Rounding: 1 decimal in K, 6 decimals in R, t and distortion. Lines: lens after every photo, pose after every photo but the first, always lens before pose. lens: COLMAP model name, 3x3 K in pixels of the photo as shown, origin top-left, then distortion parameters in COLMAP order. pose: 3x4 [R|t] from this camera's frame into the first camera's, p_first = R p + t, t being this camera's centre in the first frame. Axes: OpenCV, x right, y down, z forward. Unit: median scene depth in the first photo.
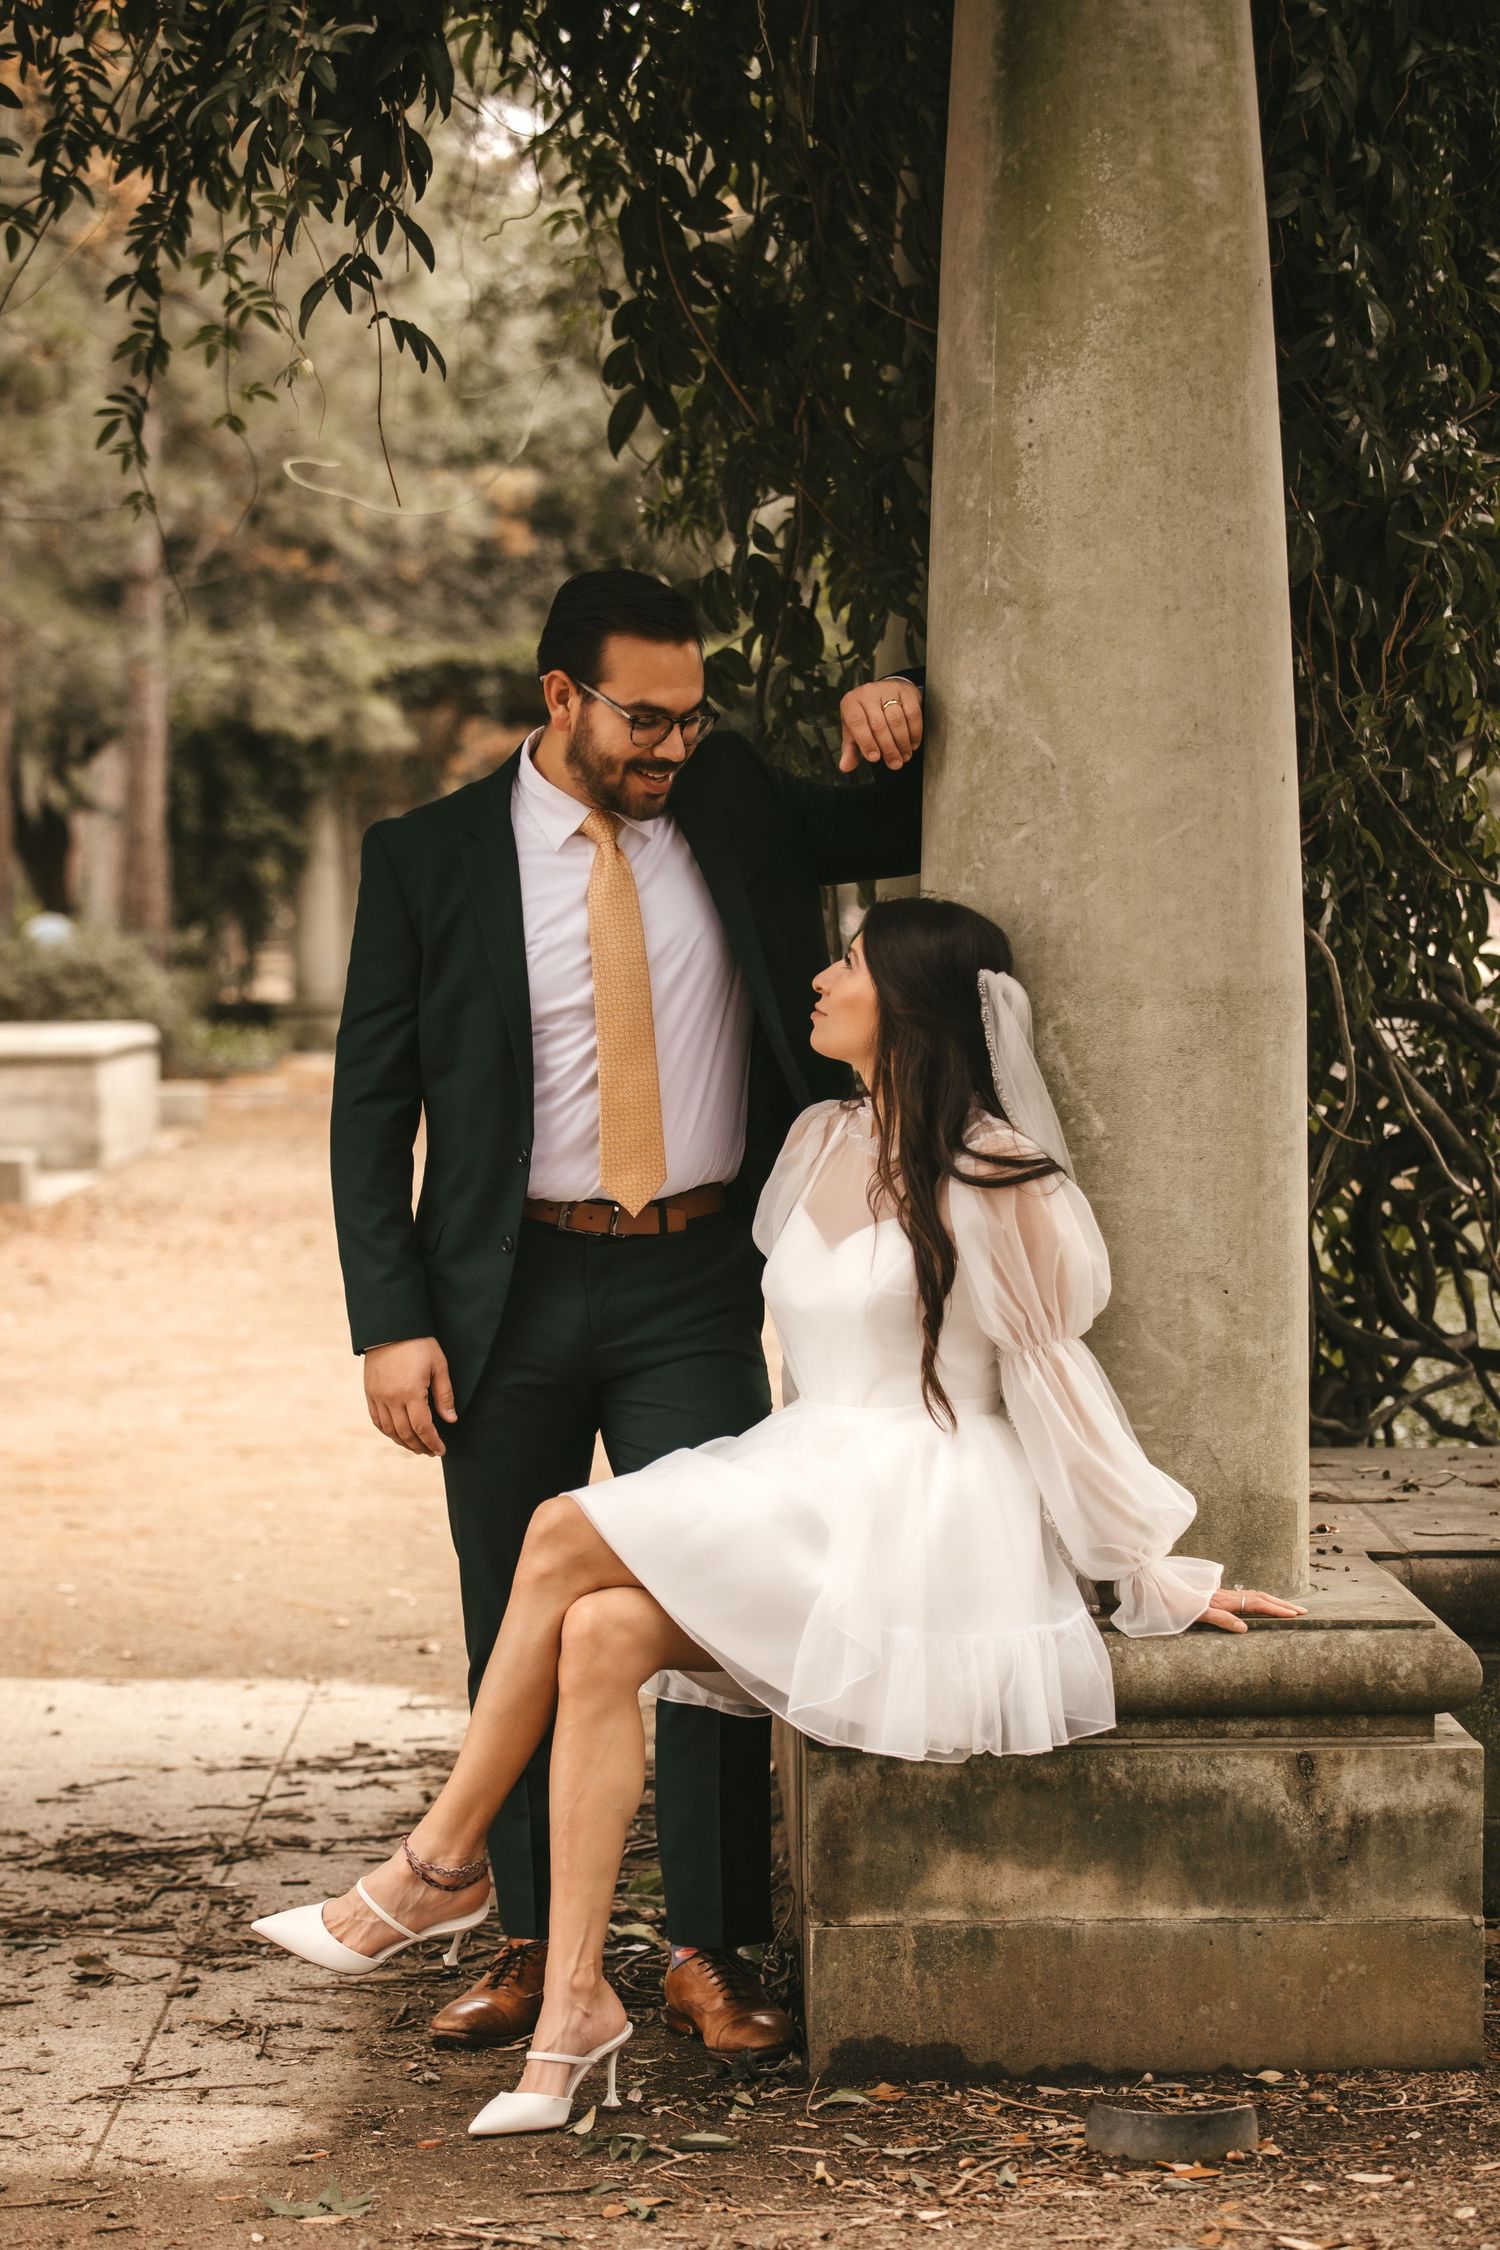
lens RADIAL K [[5990.0, 0, 749.4], [0, 5990.0, 1125.7], [0, 0, 1]] dist [-0.300948, 0.000000]
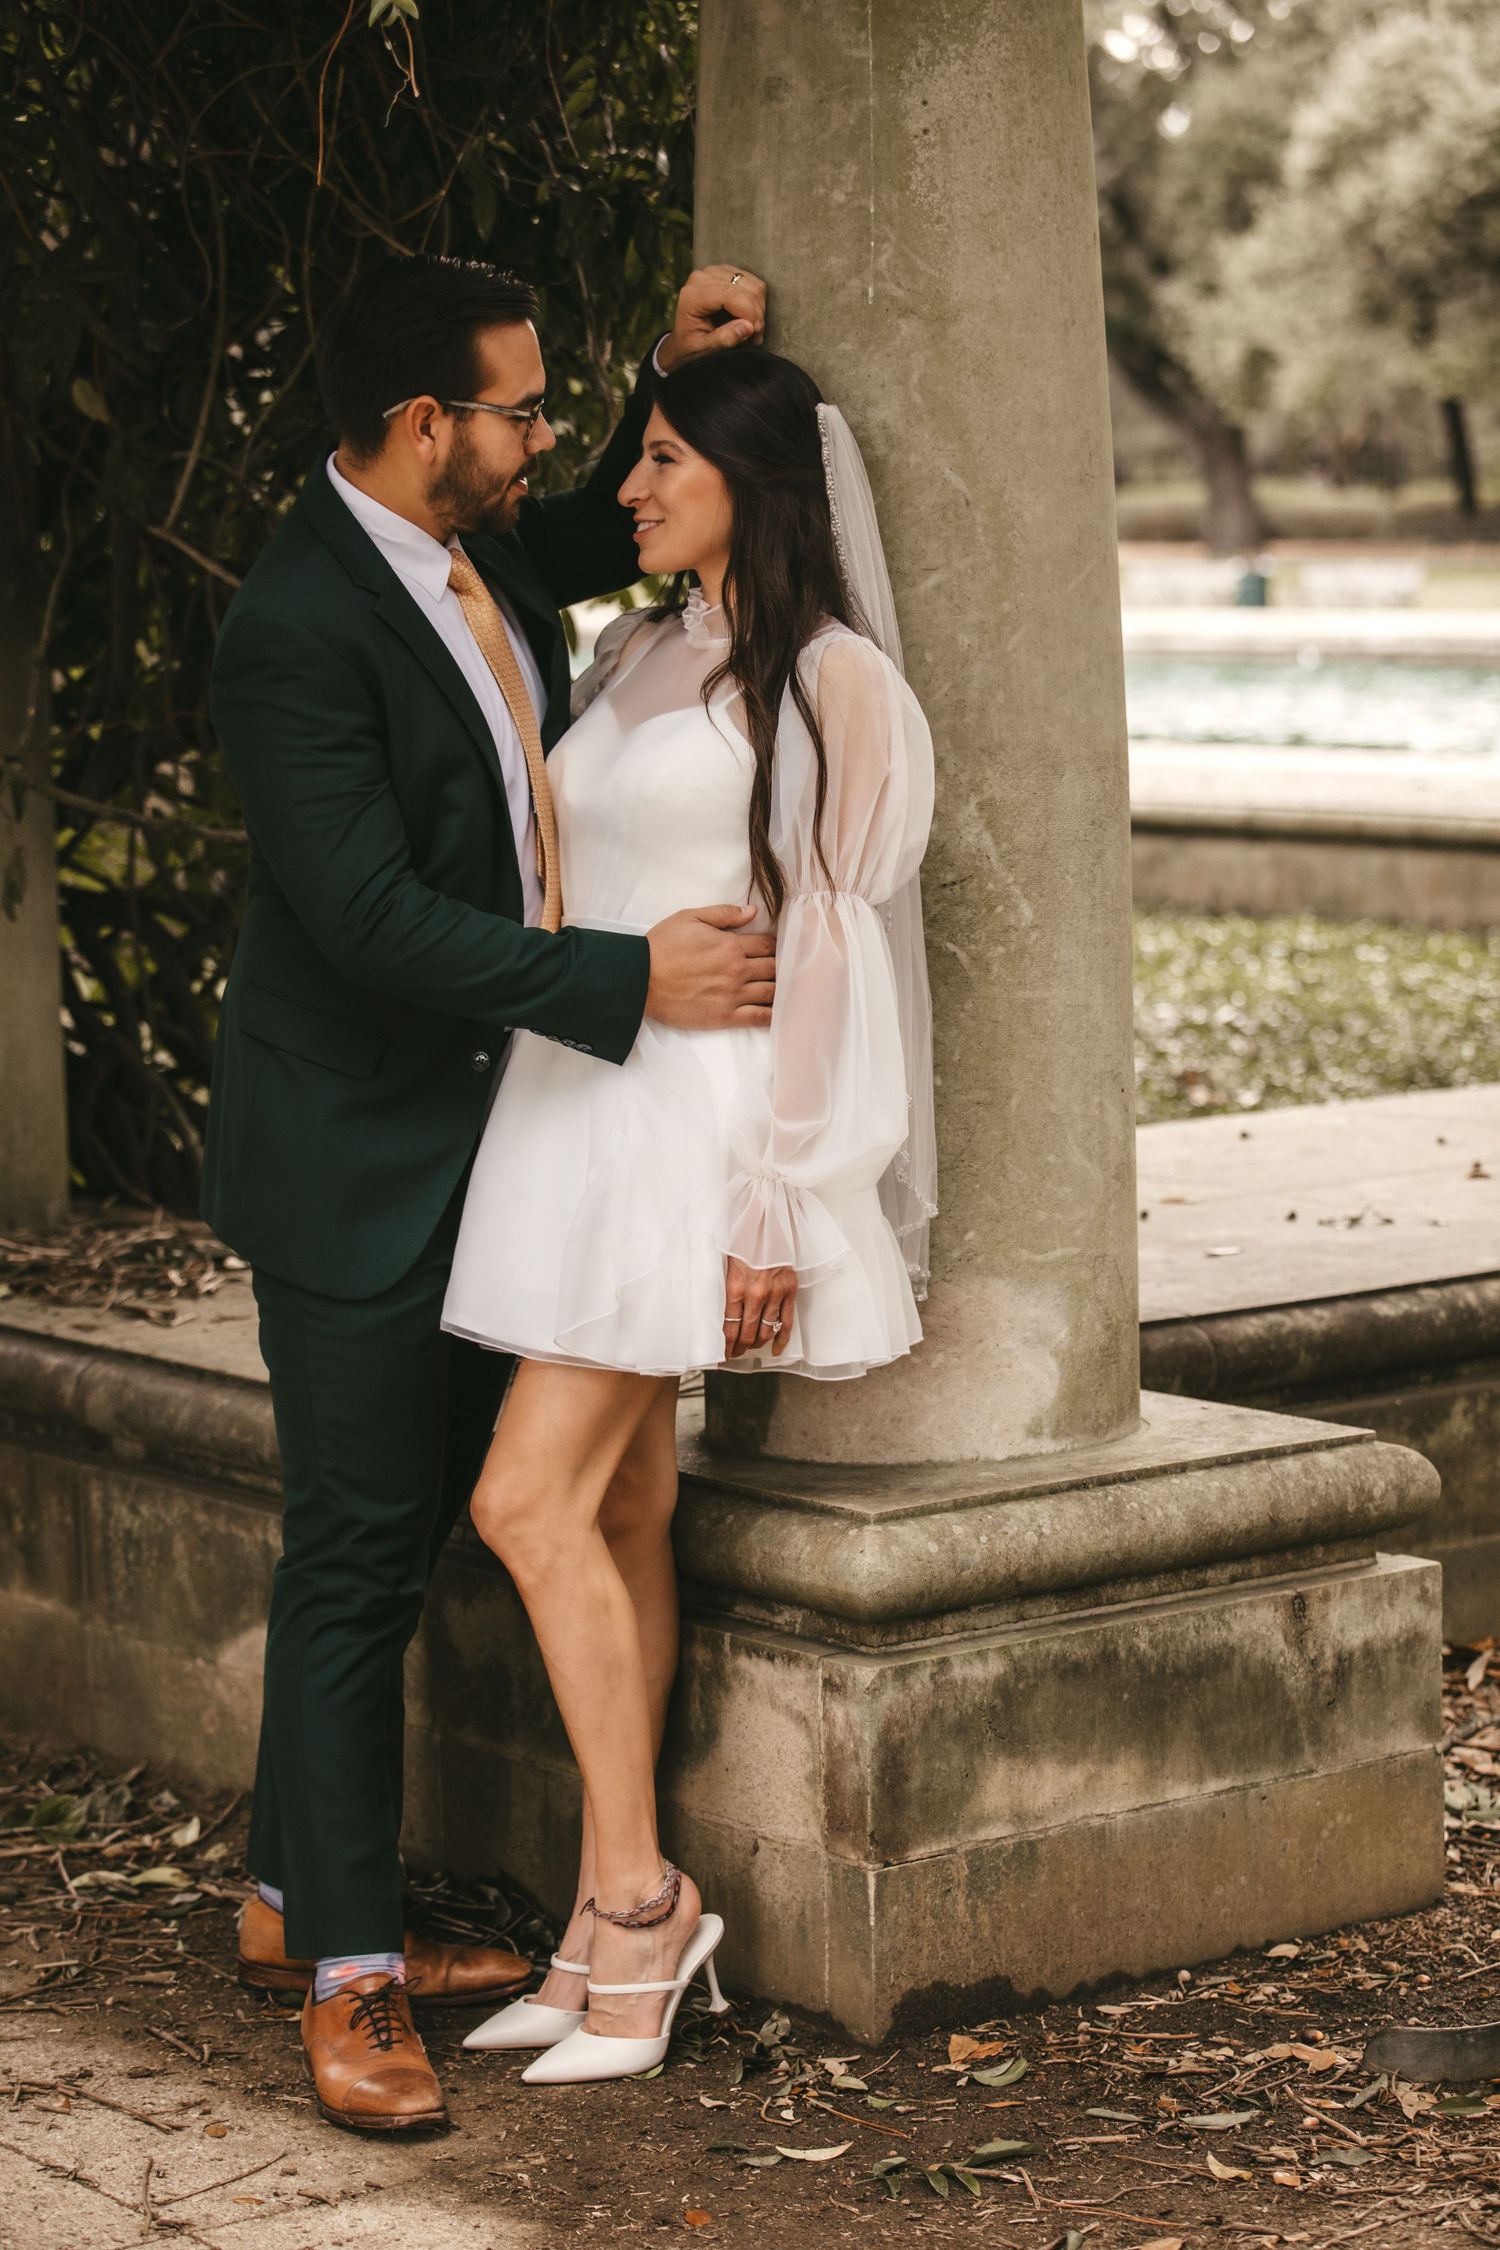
lens RADIAL K [[5216.7, 0, 749.8], [0, 5216.7, 1122.7], [0, 0, 1]] dist [-0.264274, 0.000000]
pose [[0.809680, -0.079389, 0.581477, -0.428271], [0.038790, 0.995881, 0.081953, -0.034157], [-0.585588, -0.043800, 0.809424, 0.411879]]
